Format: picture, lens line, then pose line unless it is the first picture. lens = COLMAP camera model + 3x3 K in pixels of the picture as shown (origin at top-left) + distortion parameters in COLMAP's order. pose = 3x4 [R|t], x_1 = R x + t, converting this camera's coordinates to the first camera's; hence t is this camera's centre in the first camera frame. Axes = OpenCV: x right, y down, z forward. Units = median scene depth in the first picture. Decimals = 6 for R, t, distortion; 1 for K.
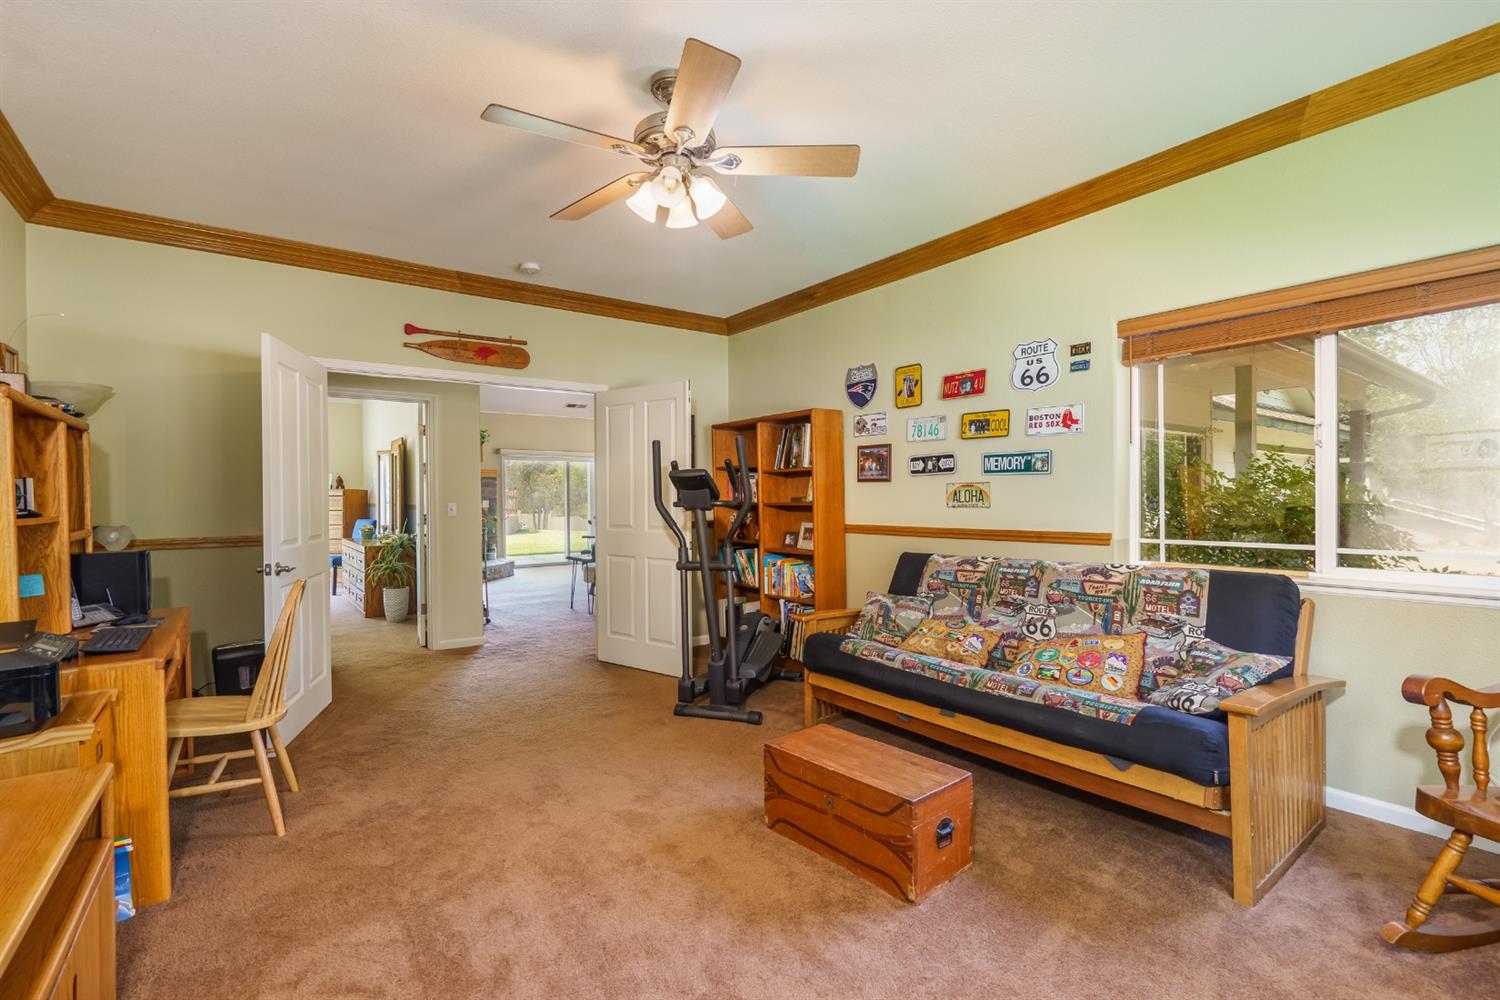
lens RADIAL K [[683.9, 0, 748.3], [0, 683.9, 501.0], [0, 0, 1]] dist [-0.008558, 0.003203]
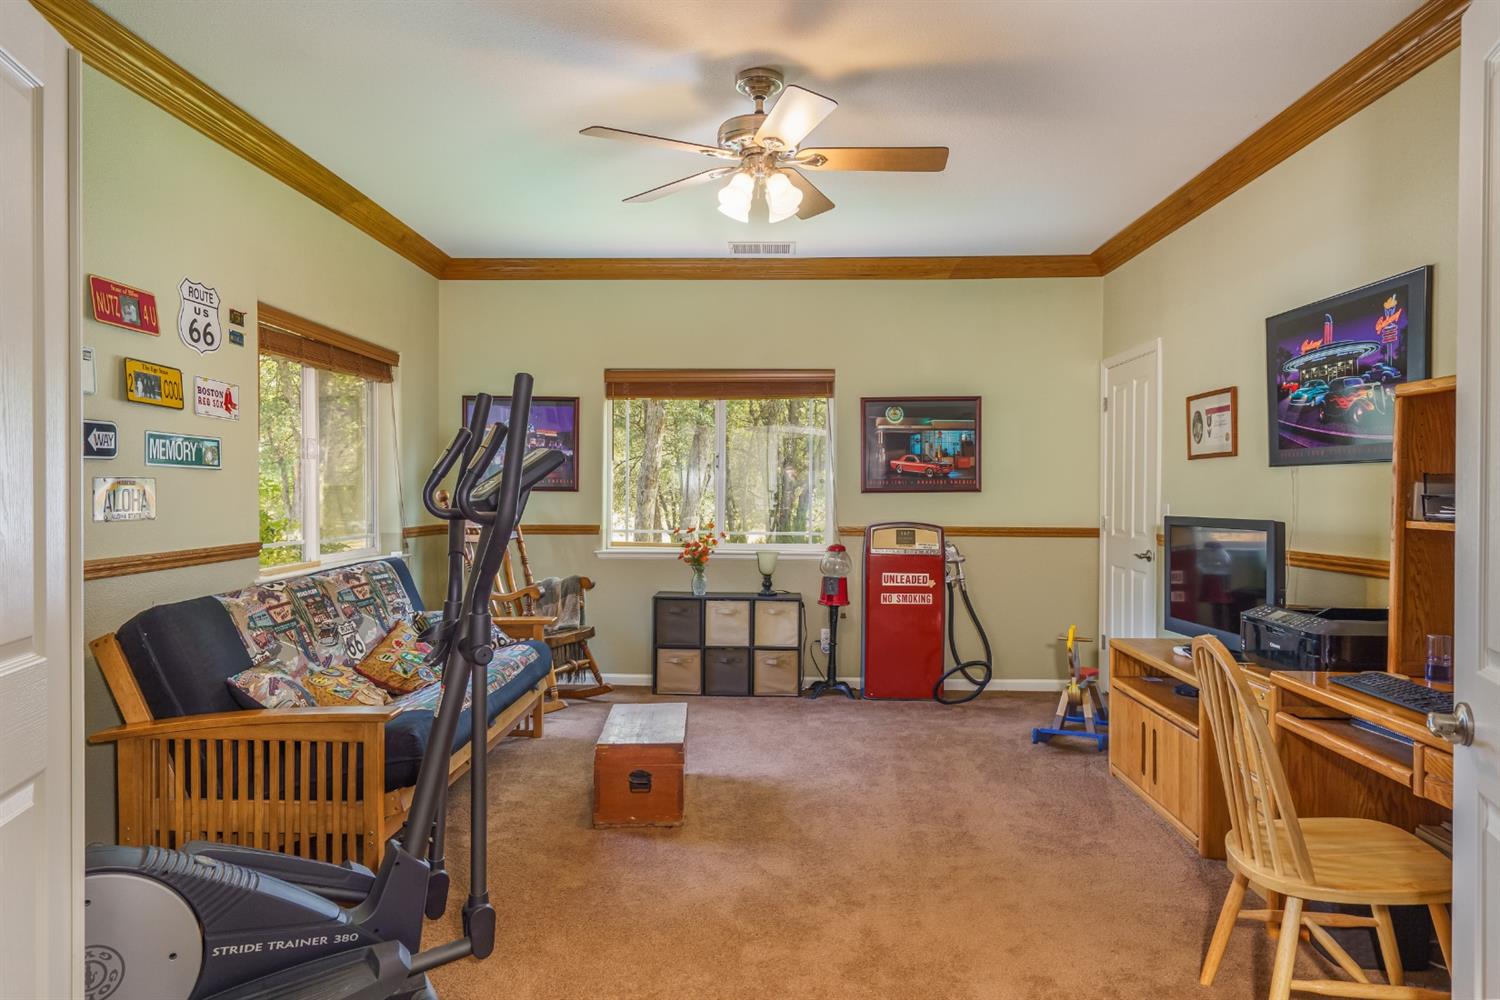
lens RADIAL K [[906.3, 0, 748.3], [0, 906.3, 495.8], [0, 0, 1]] dist [0.003531, -0.002787]
pose [[-0.775664, 0.002387, 0.631141, -0.621913], [0.008092, 0.999948, 0.006163, -0.012551], [-0.631094, 0.009888, -0.775643, 1.370146]]
